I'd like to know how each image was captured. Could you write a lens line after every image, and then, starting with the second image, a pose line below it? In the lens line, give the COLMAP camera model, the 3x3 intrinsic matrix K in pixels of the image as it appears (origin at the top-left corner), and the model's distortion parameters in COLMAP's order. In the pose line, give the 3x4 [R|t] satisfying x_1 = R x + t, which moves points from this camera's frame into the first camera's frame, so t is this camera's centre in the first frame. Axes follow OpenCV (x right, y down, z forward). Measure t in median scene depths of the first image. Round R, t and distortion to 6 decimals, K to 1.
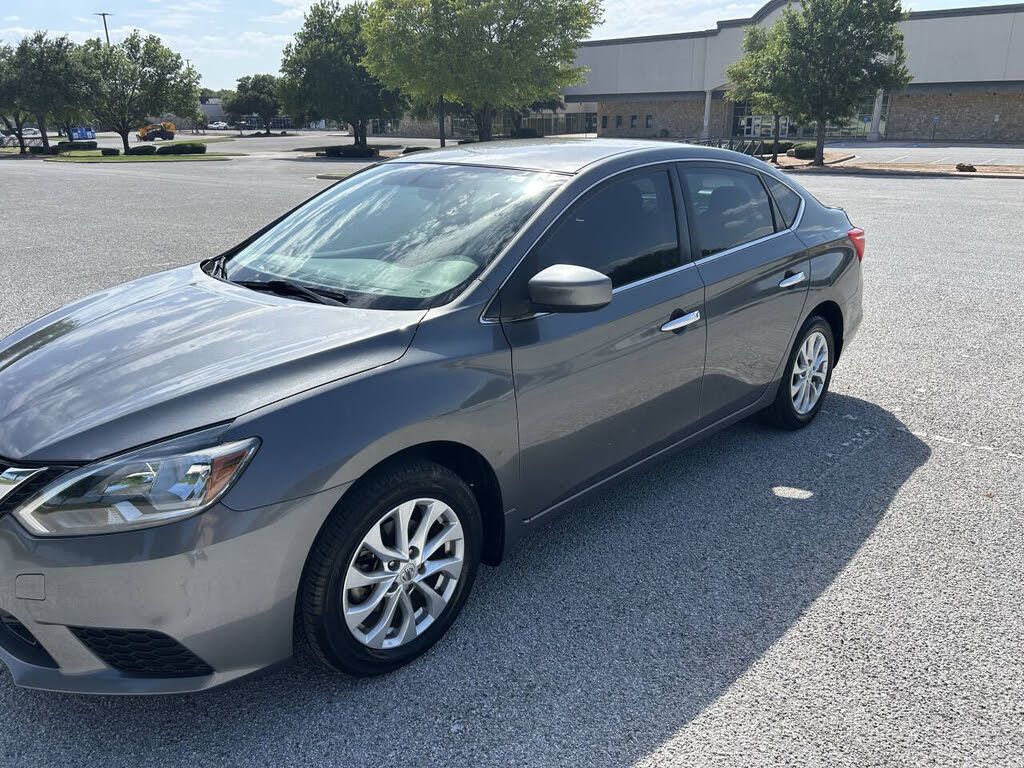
lens RADIAL K [[770.8, 0, 517.9], [0, 770.8, 382.5], [0, 0, 1]] dist [0.039814, -0.045808]
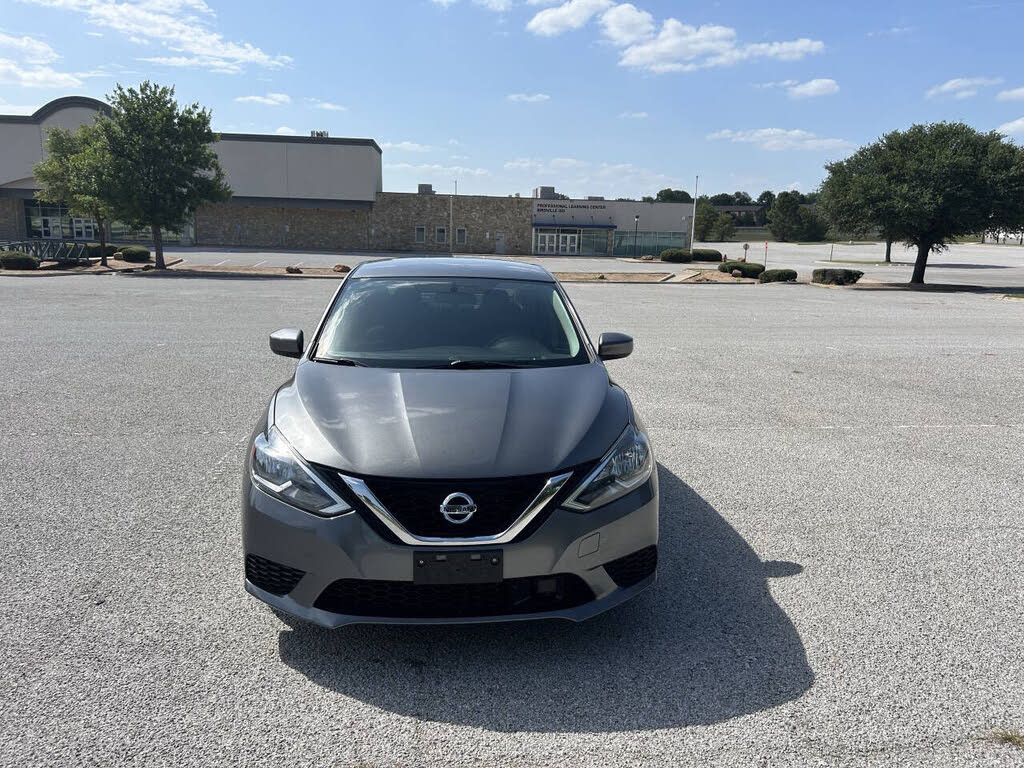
lens RADIAL K [[770.8, 0, 522.1], [0, 770.8, 386.4], [0, 0, 1]] dist [0.039814, -0.045808]
pose [[0.660882, -0.120698, 0.740721, -0.896315], [0.209034, 0.977529, -0.027218, -0.018251], [-0.720791, 0.172824, 0.671261, -0.002611]]
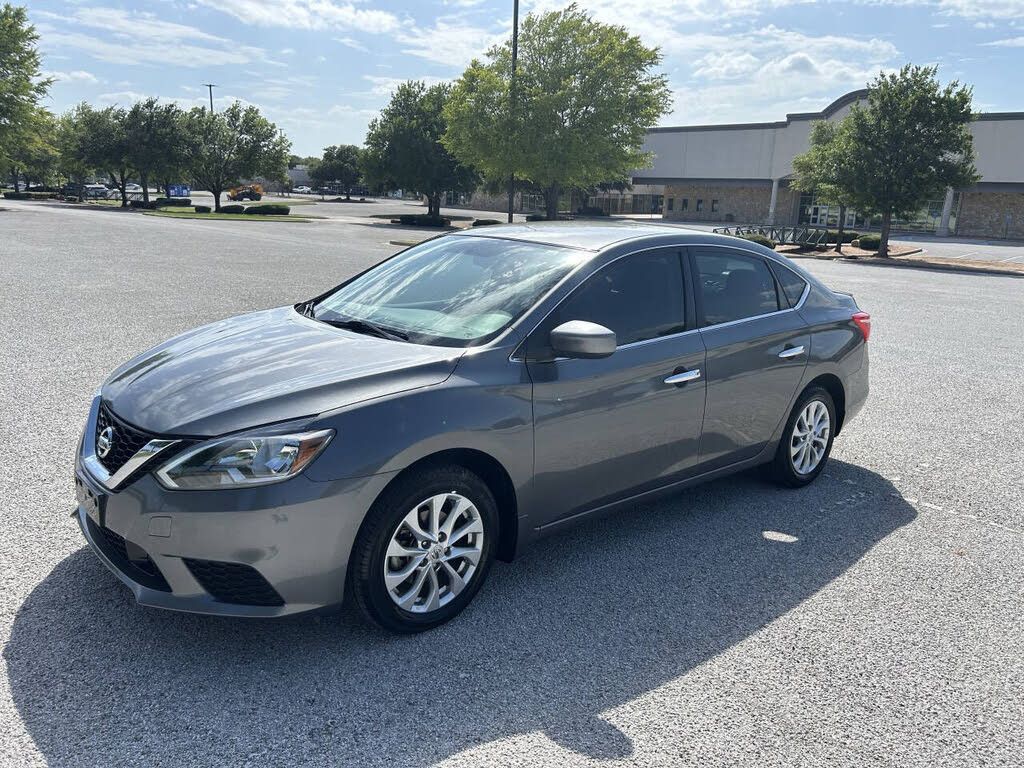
lens RADIAL K [[770.8, 0, 513.8], [0, 770.8, 377.8], [0, 0, 1]] dist [0.039814, -0.045808]
pose [[0.994682, 0.066743, -0.078447, 0.037097], [-0.073969, 0.992901, -0.093149, 0.041868], [0.071673, 0.098456, 0.992557, -0.159150]]
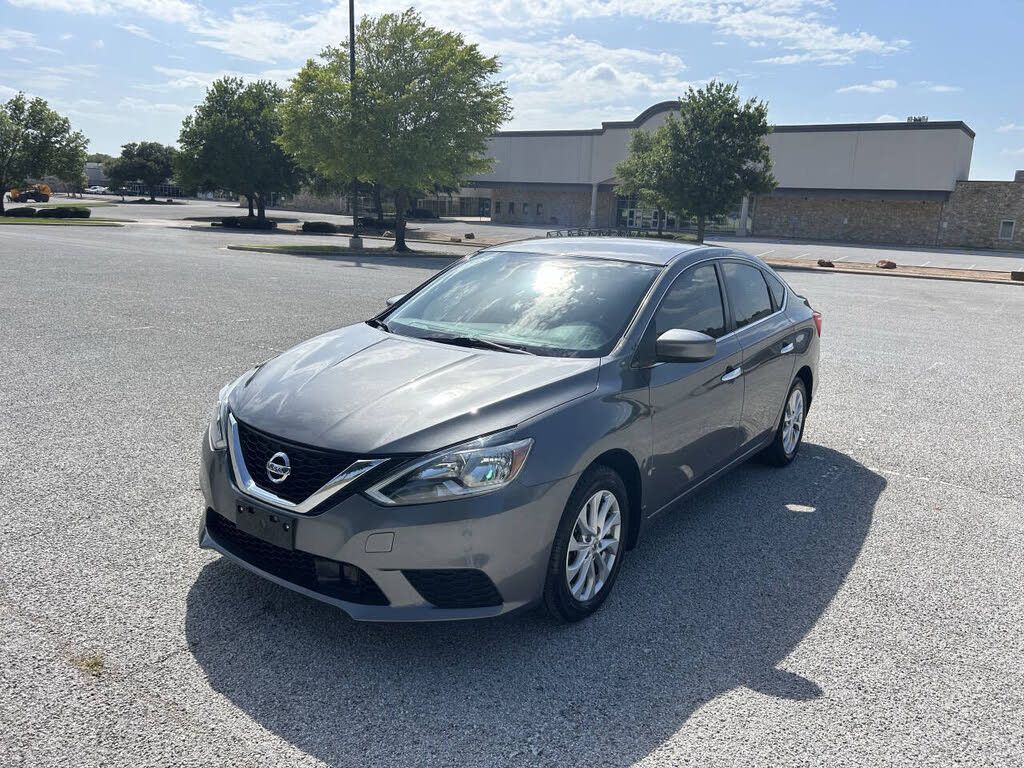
lens RADIAL K [[770.8, 0, 517.9], [0, 770.8, 376.8], [0, 0, 1]] dist [0.039814, -0.045808]
pose [[0.988999, 0.016653, 0.146985, -0.288101], [-0.001136, 0.994469, -0.105029, 0.054124], [-0.147921, 0.103707, 0.983547, -0.220731]]
